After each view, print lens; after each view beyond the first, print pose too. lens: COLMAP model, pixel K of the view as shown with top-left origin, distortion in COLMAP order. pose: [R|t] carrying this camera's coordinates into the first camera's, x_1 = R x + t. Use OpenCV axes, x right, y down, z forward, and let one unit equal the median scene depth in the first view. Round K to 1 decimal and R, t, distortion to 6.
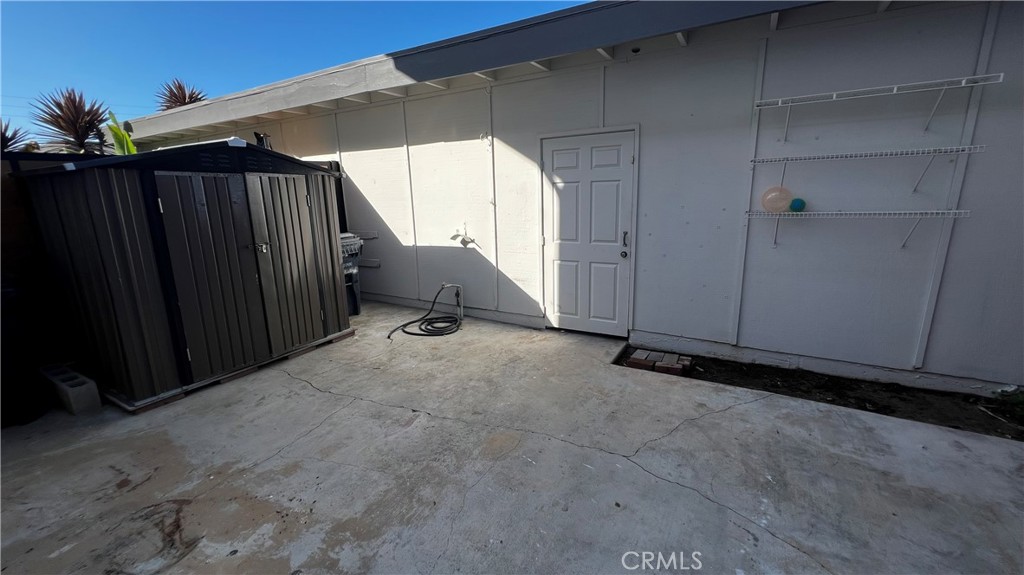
lens RADIAL K [[409.8, 0, 512.0], [0, 409.8, 287.5], [0, 0, 1]] dist [0.000614, 0.000560]
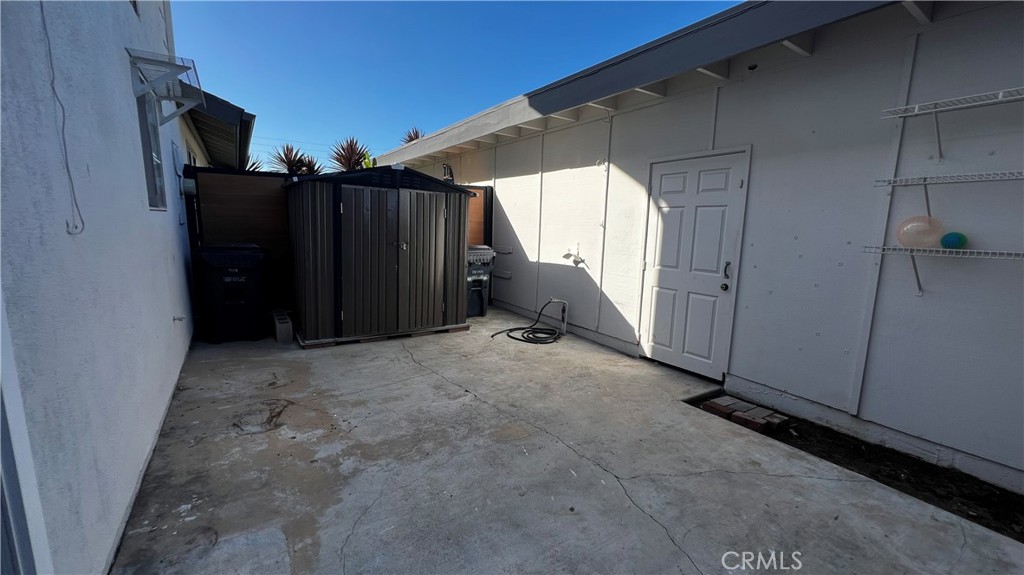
lens RADIAL K [[409.8, 0, 512.0], [0, 409.8, 287.5], [0, 0, 1]] dist [0.000614, 0.000560]
pose [[0.891092, 0.121605, -0.437227, 0.272921], [-0.156977, 0.986552, -0.045540, 0.037630], [0.425809, 0.109215, 0.898197, -0.006440]]
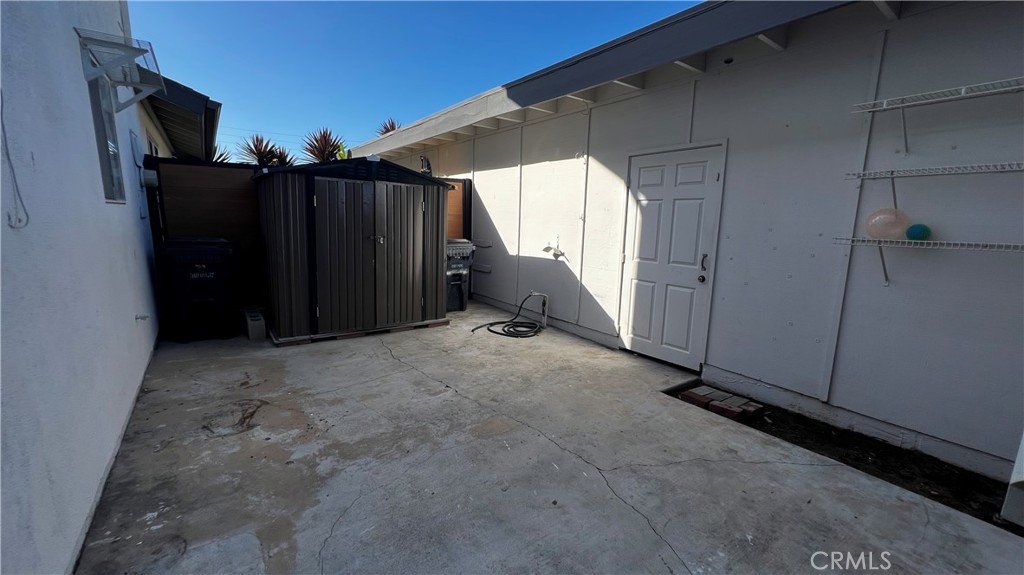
lens RADIAL K [[409.8, 0, 512.0], [0, 409.8, 287.5], [0, 0, 1]] dist [0.000614, 0.000560]
pose [[0.912588, 0.119208, -0.391117, 0.268664], [-0.145365, 0.988654, -0.037847, 0.037342], [0.382168, 0.091393, 0.919562, 0.000478]]
